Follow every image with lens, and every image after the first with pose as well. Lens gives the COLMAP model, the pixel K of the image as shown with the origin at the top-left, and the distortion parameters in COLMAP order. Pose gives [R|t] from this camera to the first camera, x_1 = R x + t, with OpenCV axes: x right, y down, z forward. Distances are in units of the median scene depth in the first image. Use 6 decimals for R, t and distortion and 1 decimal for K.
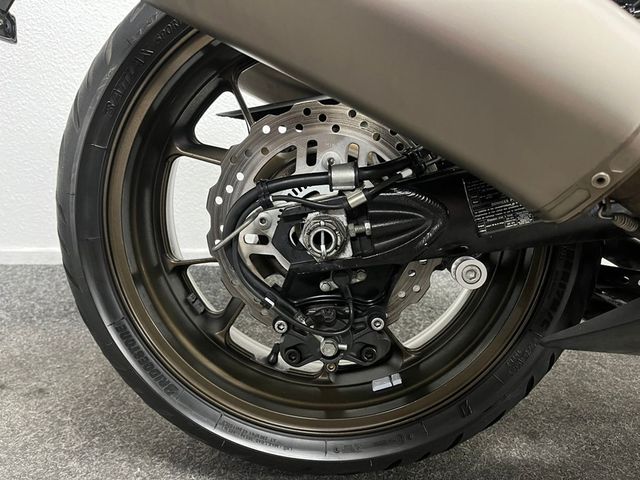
lens RADIAL K [[486.6, 0, 319.6], [0, 486.6, 239.1], [0, 0, 1]] dist [0.037913, -0.007382]
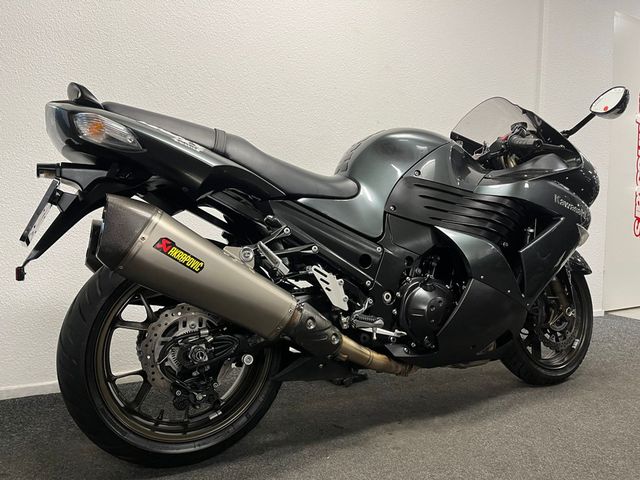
lens RADIAL K [[486.6, 0, 321.0], [0, 486.6, 237.5], [0, 0, 1]] dist [0.037913, -0.007382]
pose [[0.864432, -0.013443, 0.502570, -0.735316], [0.128576, 0.972310, -0.195146, -0.016275], [-0.486030, 0.233308, 0.842224, -1.769800]]
